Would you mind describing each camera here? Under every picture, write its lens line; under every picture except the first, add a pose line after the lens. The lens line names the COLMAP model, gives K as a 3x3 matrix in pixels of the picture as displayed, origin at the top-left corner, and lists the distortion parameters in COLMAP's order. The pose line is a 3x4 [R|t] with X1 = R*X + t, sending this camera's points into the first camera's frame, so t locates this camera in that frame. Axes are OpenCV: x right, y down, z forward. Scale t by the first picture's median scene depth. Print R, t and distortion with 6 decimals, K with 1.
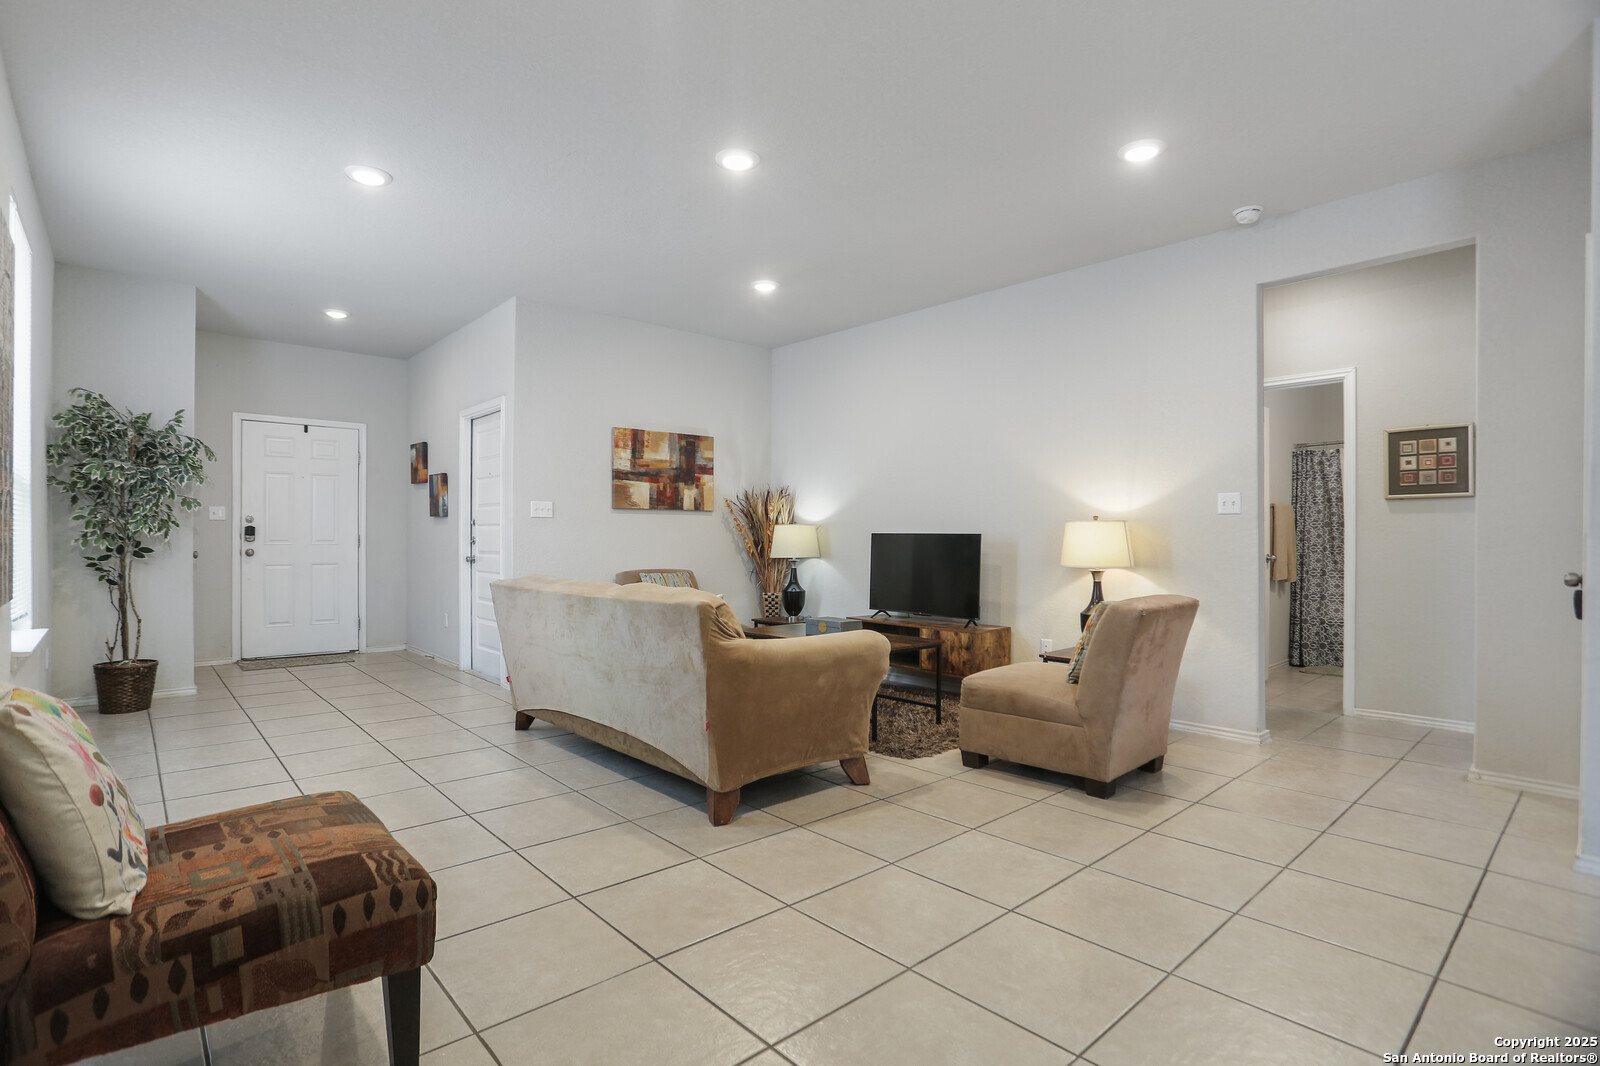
lens RADIAL K [[779.4, 0, 800.0], [0, 779.4, 533.0], [0, 0, 1]] dist [-0.044956, -0.000240]
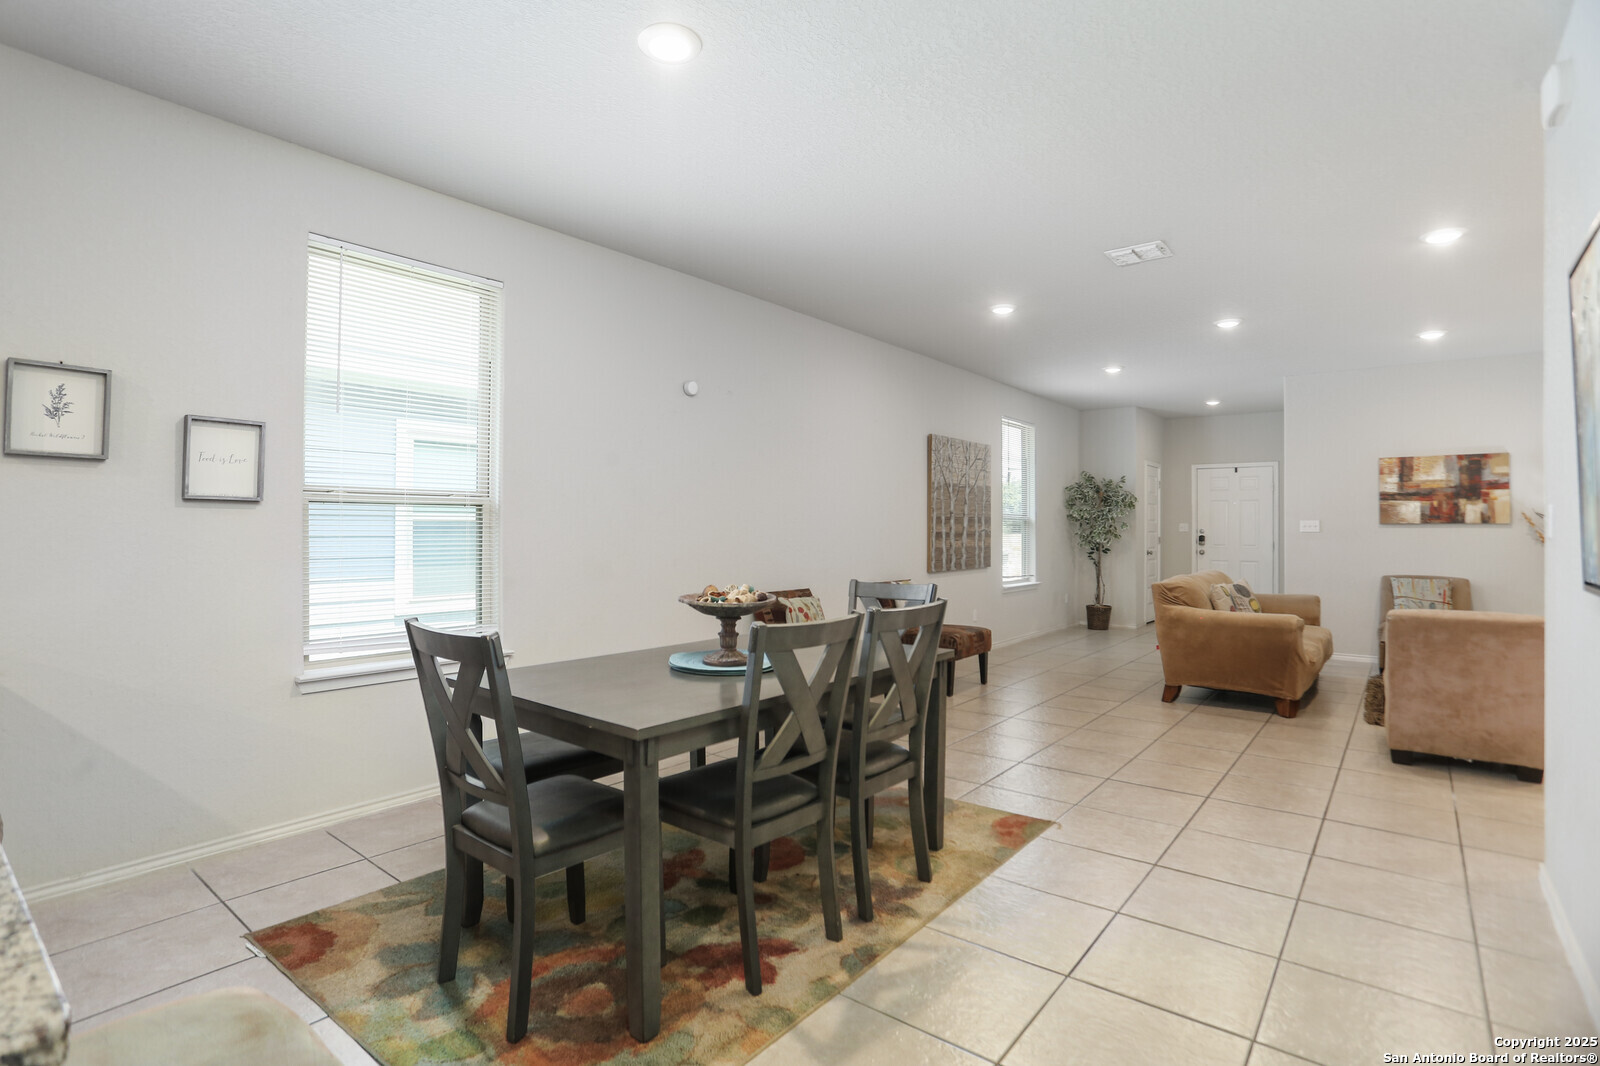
lens RADIAL K [[779.4, 0, 800.0], [0, 779.4, 533.0], [0, 0, 1]] dist [-0.044956, -0.000240]
pose [[0.177134, 0.002745, -0.984183, 0.740751], [-0.000352, 0.999996, 0.002726, -0.019440], [0.984187, -0.000137, 0.177134, -0.110792]]
